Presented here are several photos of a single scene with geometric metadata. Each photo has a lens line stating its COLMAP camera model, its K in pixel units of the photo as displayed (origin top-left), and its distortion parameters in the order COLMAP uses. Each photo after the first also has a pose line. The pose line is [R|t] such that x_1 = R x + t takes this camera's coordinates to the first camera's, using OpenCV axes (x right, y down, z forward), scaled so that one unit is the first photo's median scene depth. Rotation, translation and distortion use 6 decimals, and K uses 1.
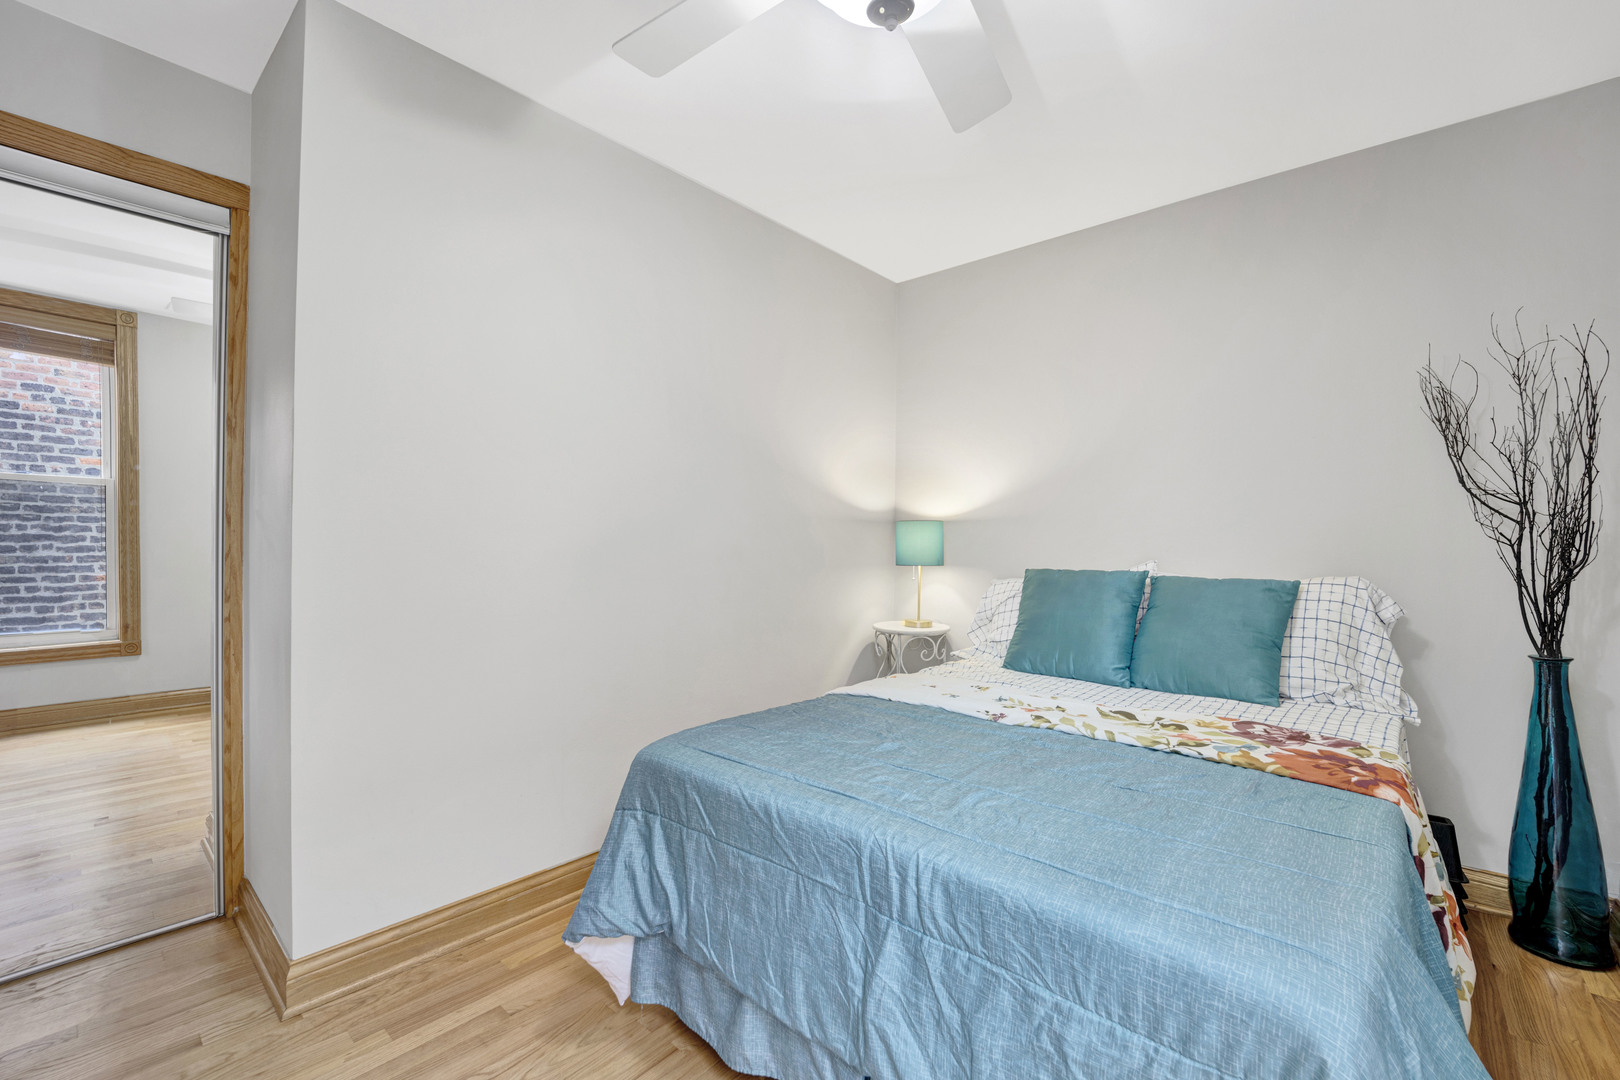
lens RADIAL K [[677.4, 0, 819.6], [0, 677.4, 537.0], [0, 0, 1]] dist [-0.000741, -0.000017]
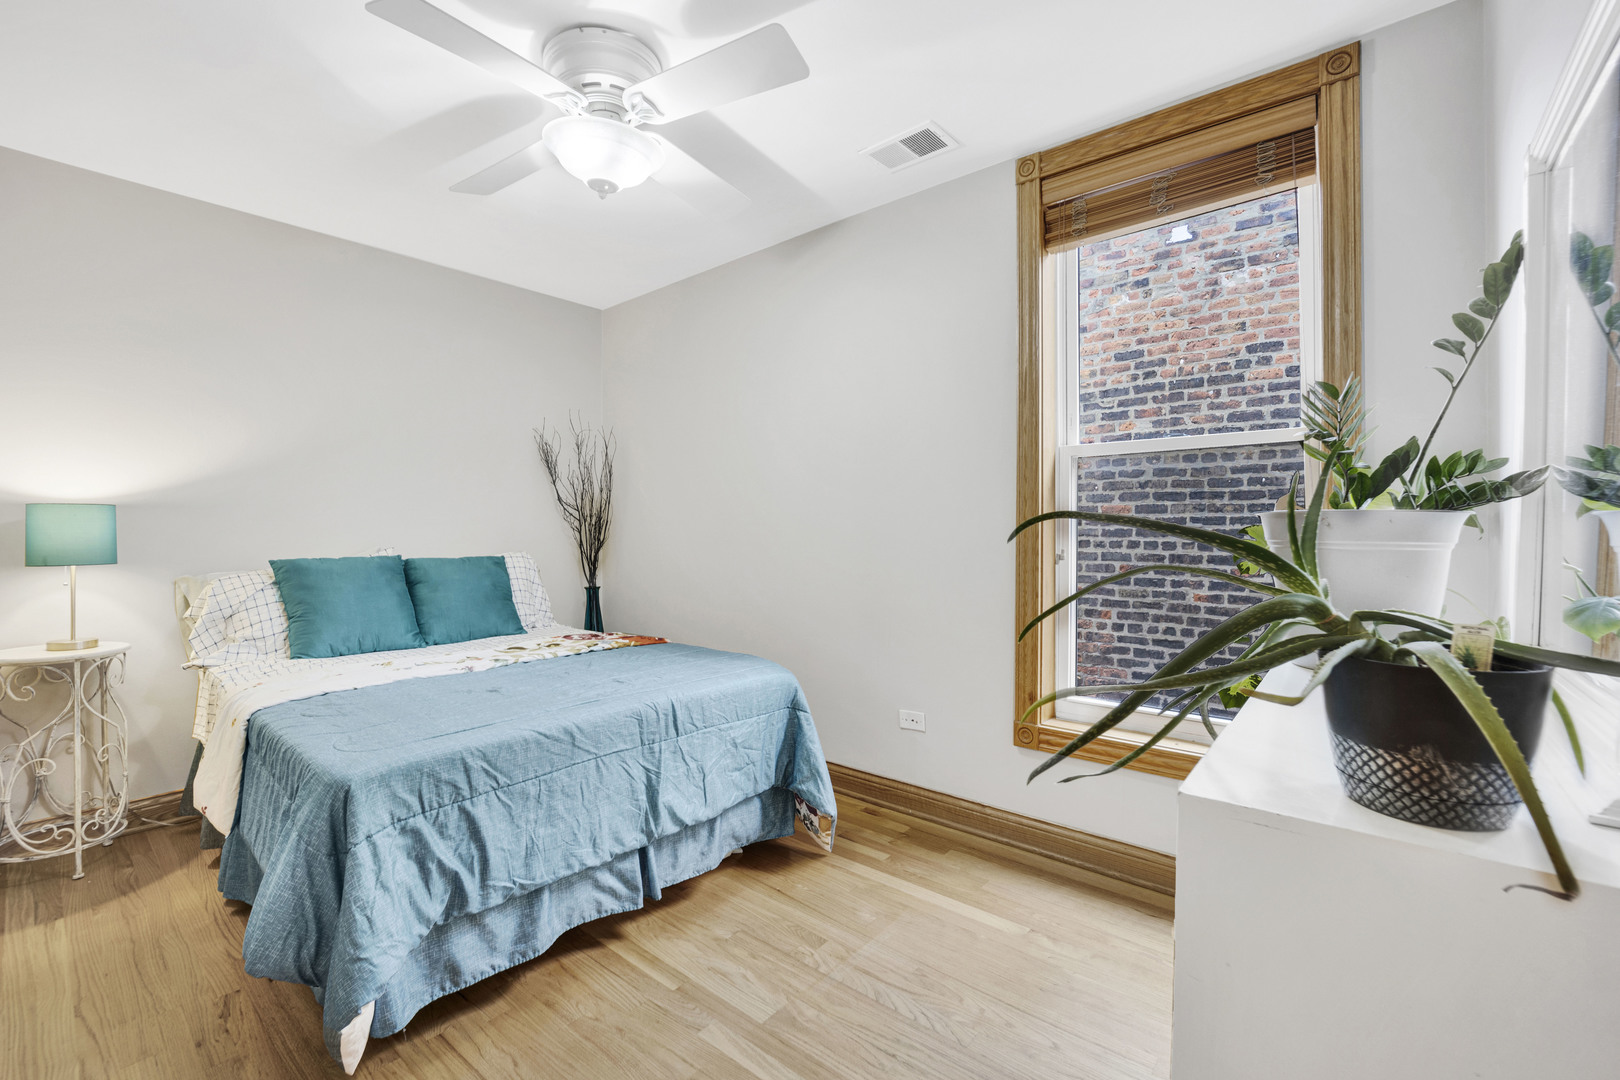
lens RADIAL K [[677.4, 0, 819.6], [0, 677.4, 537.0], [0, 0, 1]] dist [-0.000741, -0.000017]
pose [[-0.026689, -0.010786, 0.999586, -1.220485], [-0.003170, 0.999938, 0.010705, 0.005410], [-0.999639, -0.002883, -0.026721, 0.461764]]
